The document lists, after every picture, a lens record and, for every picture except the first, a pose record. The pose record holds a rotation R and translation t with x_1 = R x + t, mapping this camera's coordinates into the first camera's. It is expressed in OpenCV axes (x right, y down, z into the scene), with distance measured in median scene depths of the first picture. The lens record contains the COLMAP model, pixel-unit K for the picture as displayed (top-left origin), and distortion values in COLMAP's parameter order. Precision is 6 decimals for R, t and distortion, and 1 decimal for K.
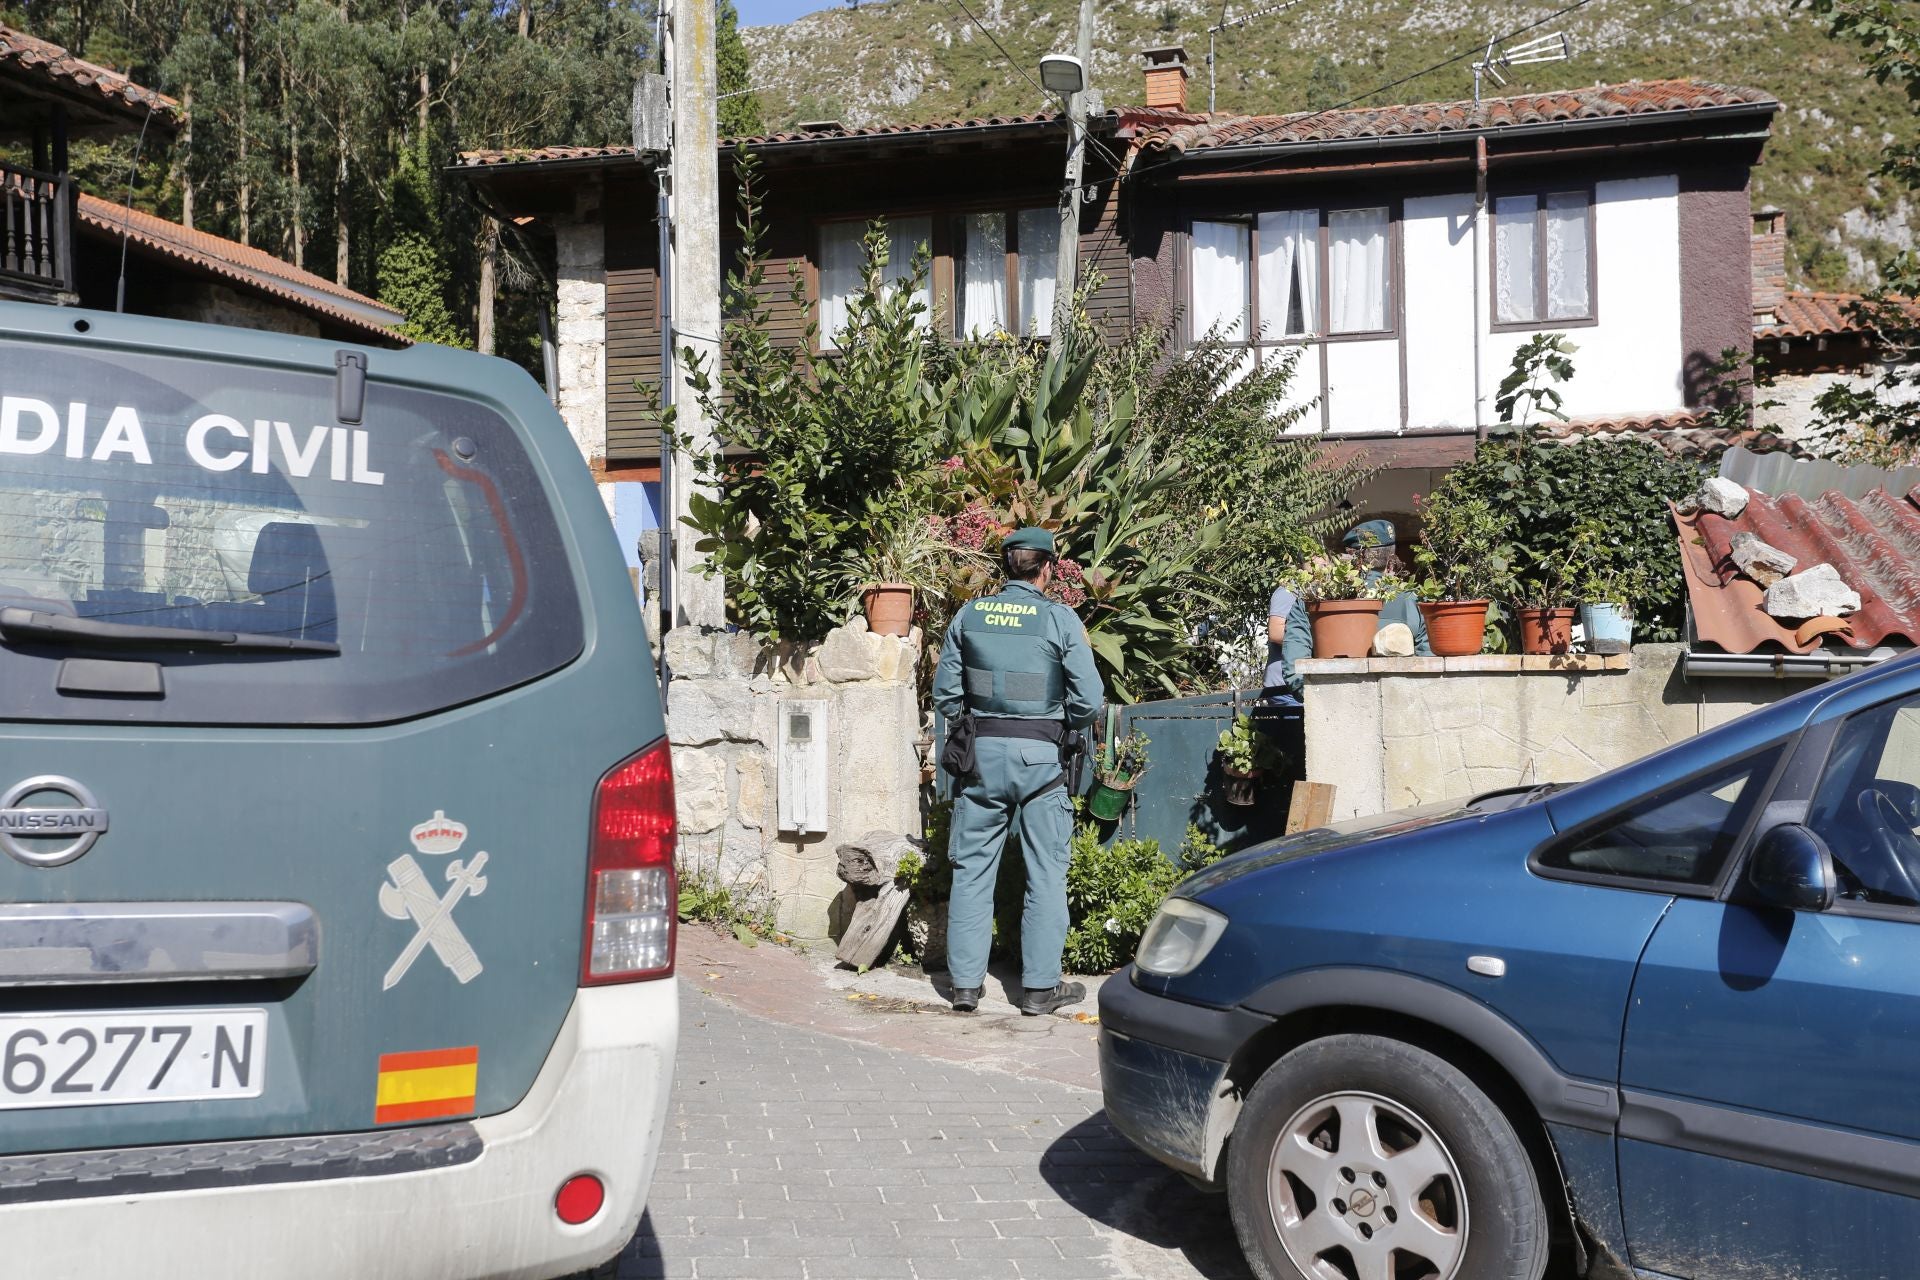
lens RADIAL K [[1725.3, 0, 960.0], [0, 1725.3, 640.0], [0, 0, 1]] dist [0.006575, 0.052933]
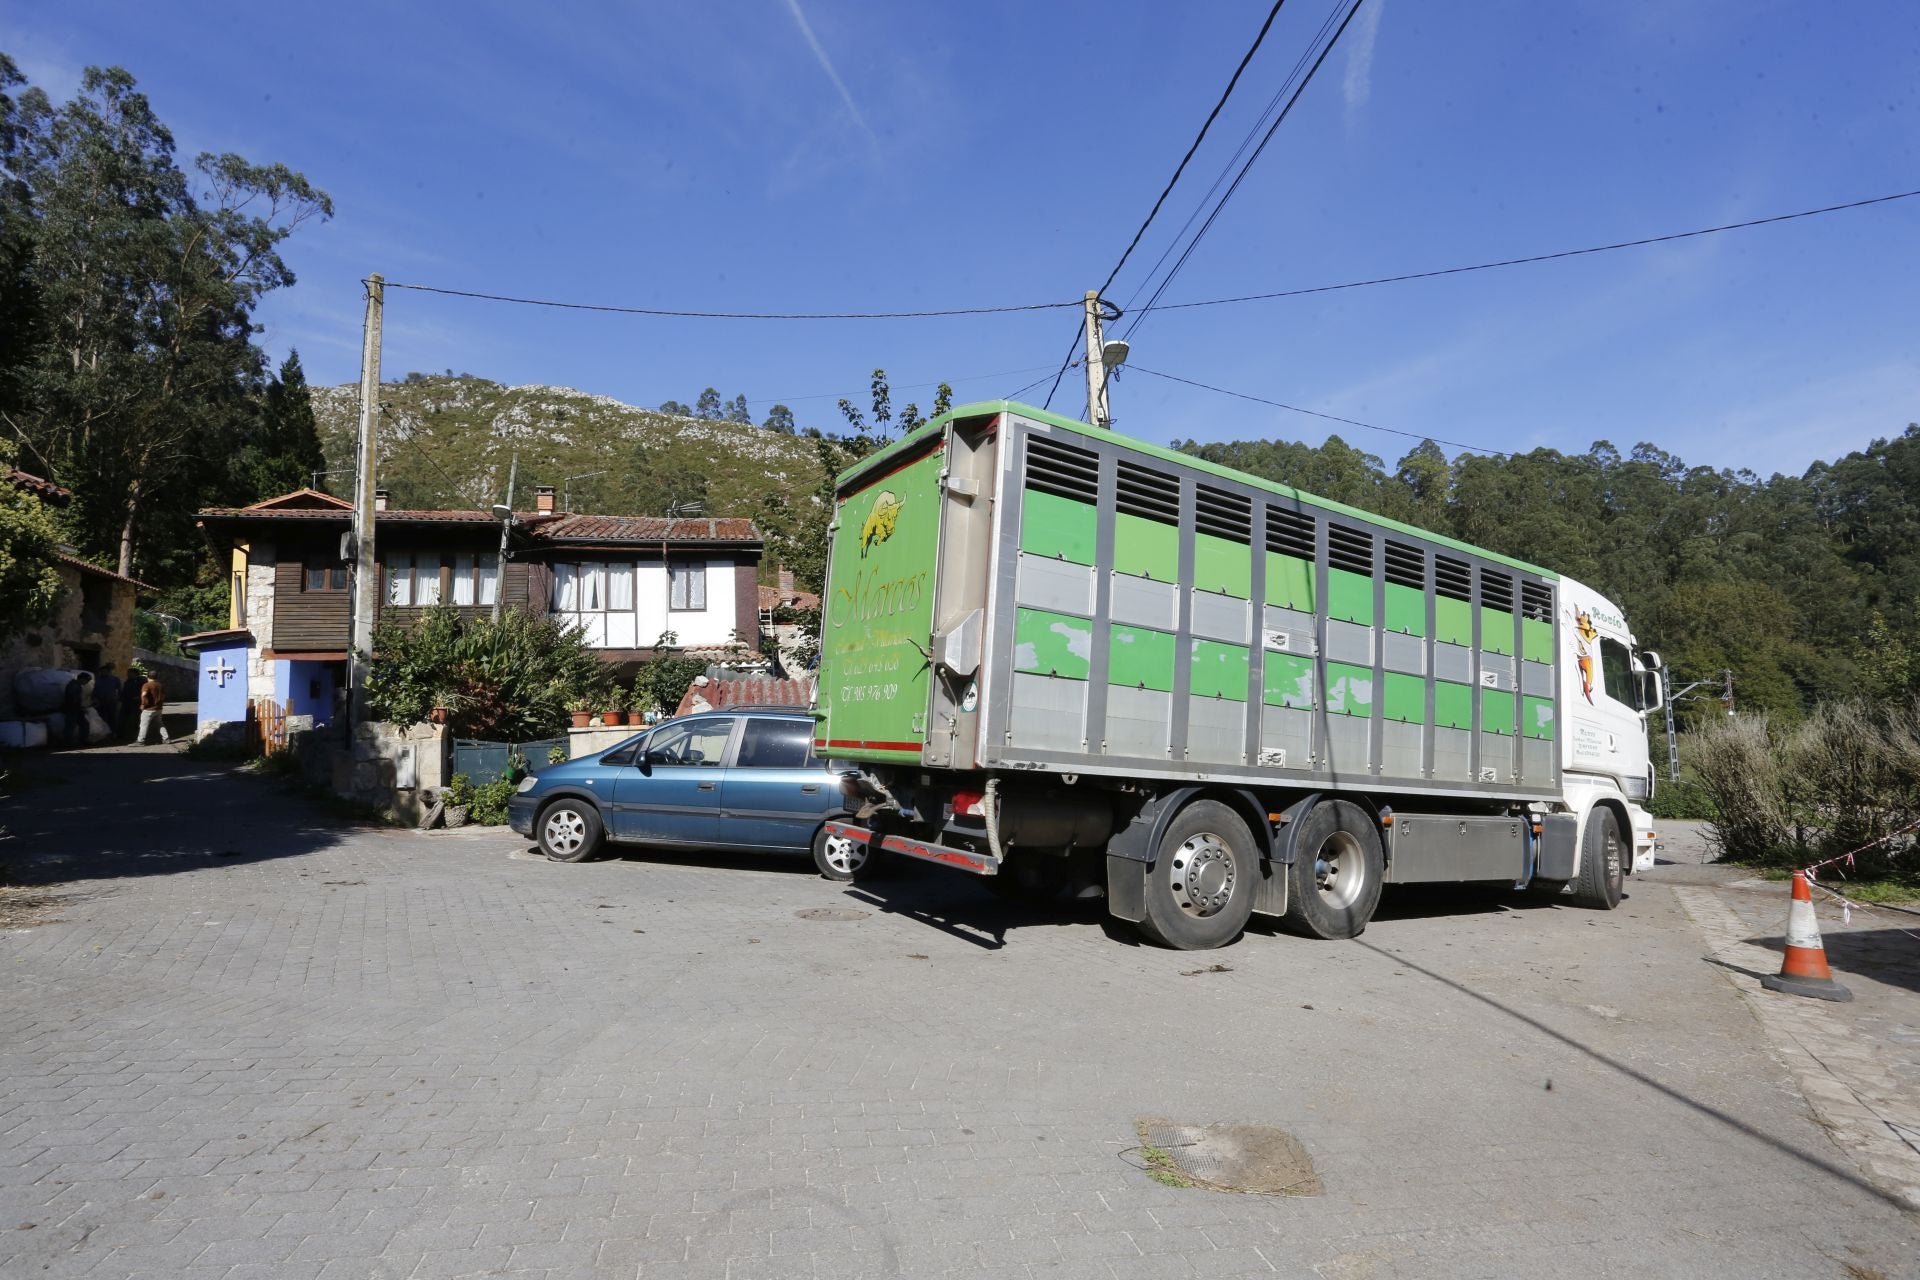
lens RADIAL K [[991.5, 0, 956.1], [0, 991.5, 611.7], [0, 0, 1]] dist [-0.041427, 0.023308]
pose [[0.876207, 0.038269, 0.480414, -0.044185], [0.021310, 0.992791, -0.117950, 0.015162], [-0.481464, 0.113586, 0.869074, -0.565372]]
